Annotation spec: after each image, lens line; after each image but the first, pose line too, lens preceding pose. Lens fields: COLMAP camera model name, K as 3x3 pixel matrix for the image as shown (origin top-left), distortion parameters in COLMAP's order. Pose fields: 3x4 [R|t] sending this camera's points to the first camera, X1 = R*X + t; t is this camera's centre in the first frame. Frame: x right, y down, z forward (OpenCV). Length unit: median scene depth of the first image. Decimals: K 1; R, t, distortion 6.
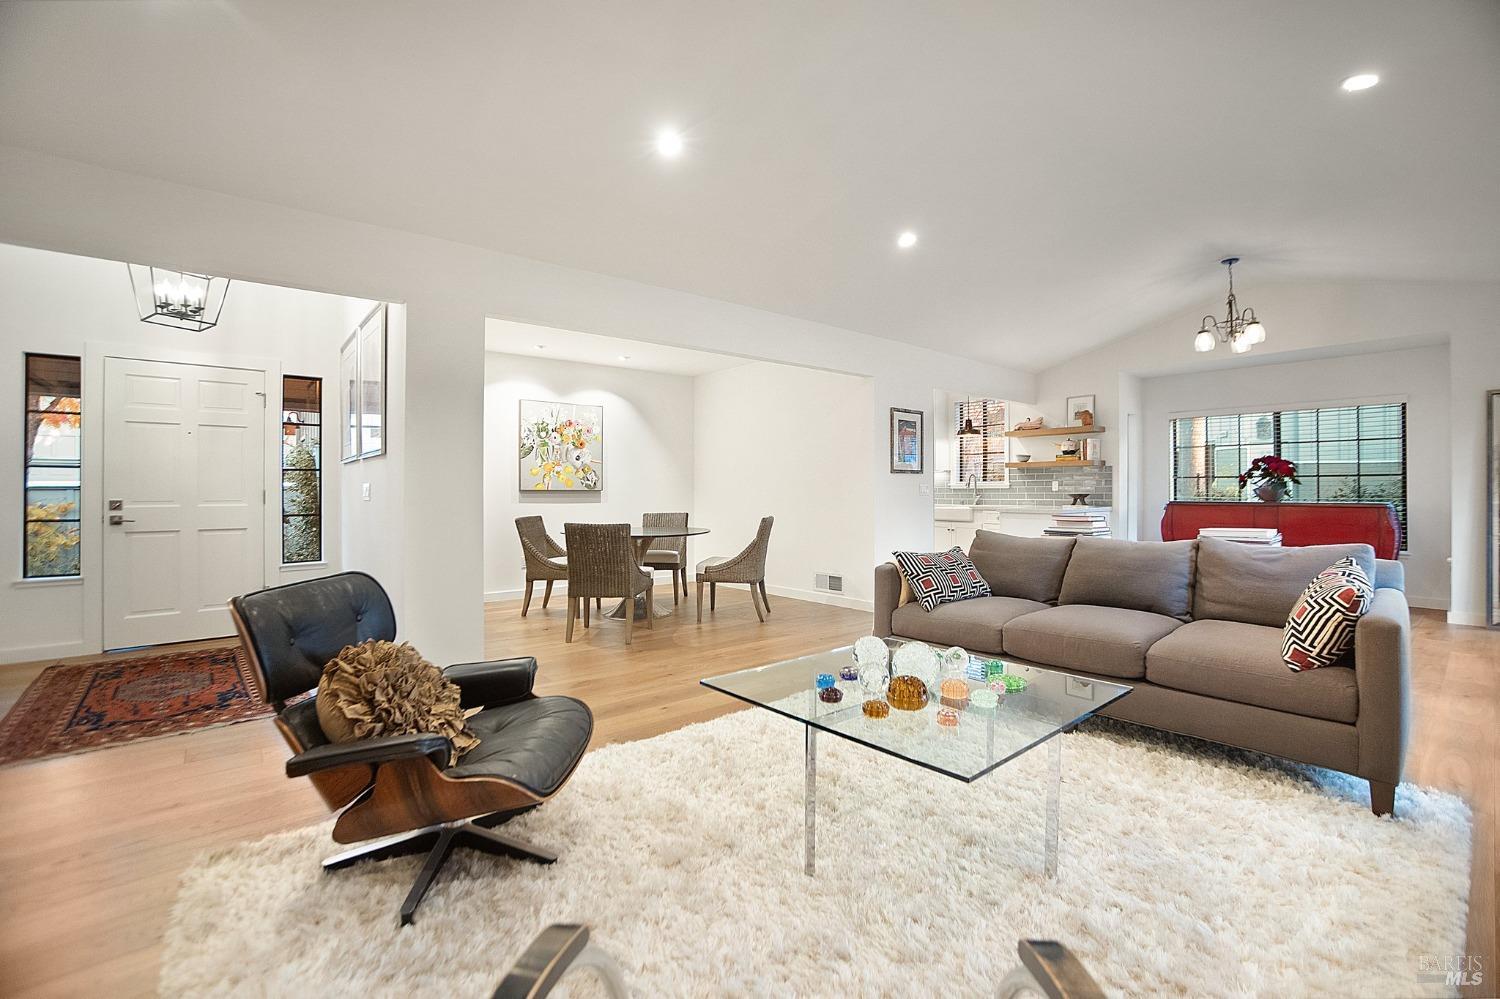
lens RADIAL K [[640.1, 0, 752.9], [0, 640.1, 501.3], [0, 0, 1]] dist [-0.019400, 0.002716]
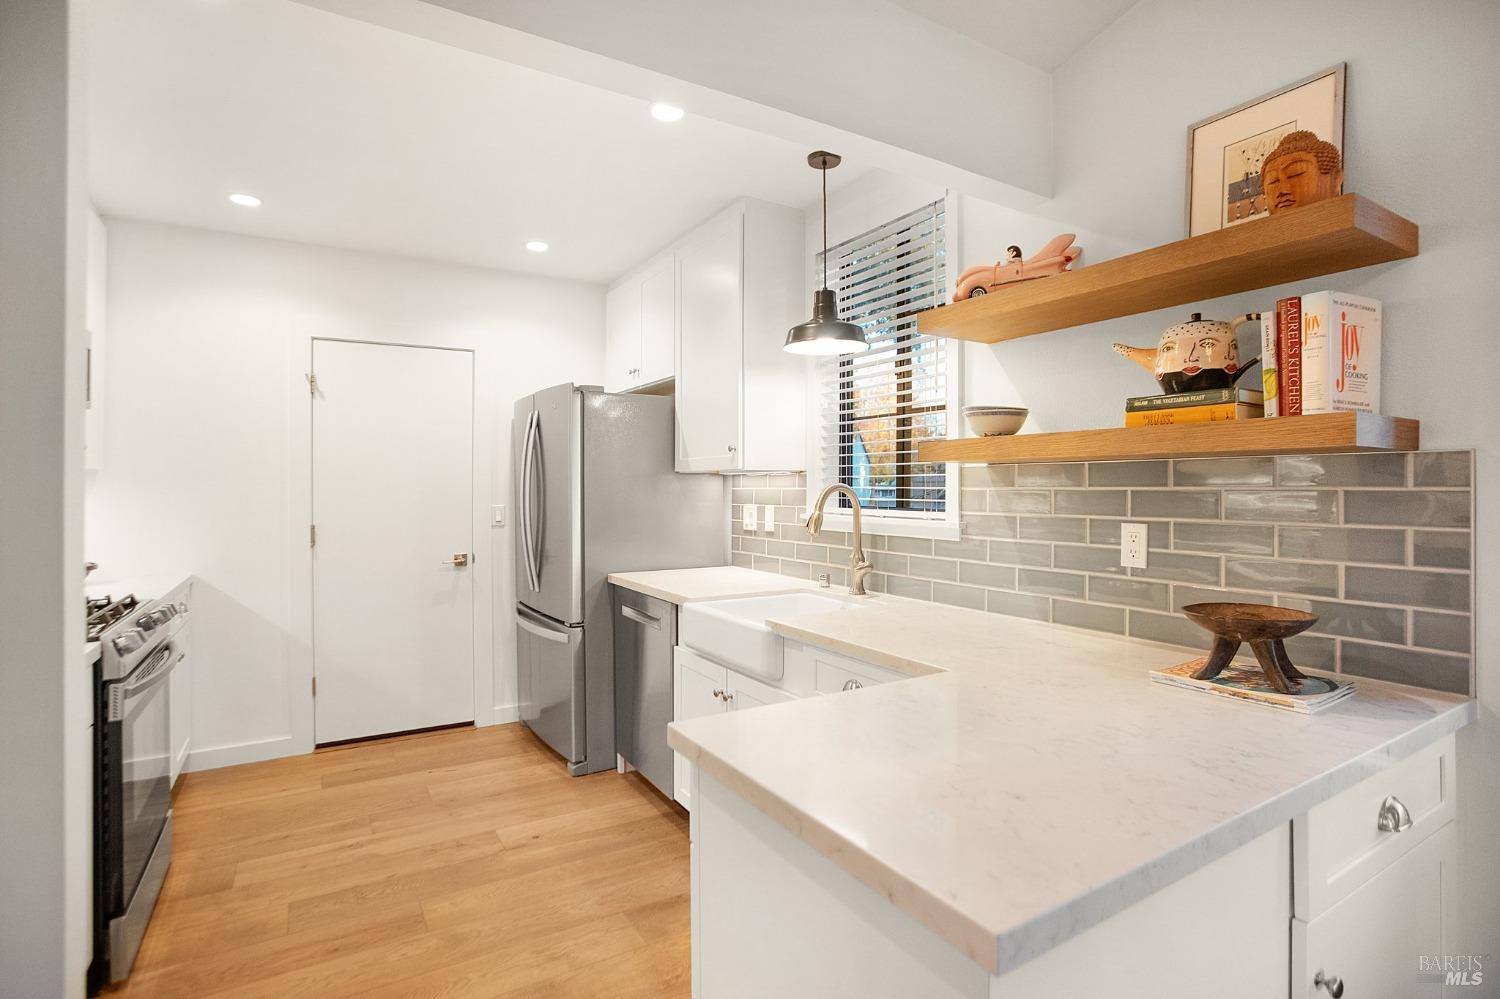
lens RADIAL K [[723.8, 0, 746.9], [0, 723.8, 490.2], [0, 0, 1]] dist [0.000282, 0.000063]
pose [[0.983627, -0.007288, -0.180071, 0.379837], [0.007725, 0.999969, 0.001730, -0.042993], [0.180053, -0.003092, 0.983652, 0.719267]]
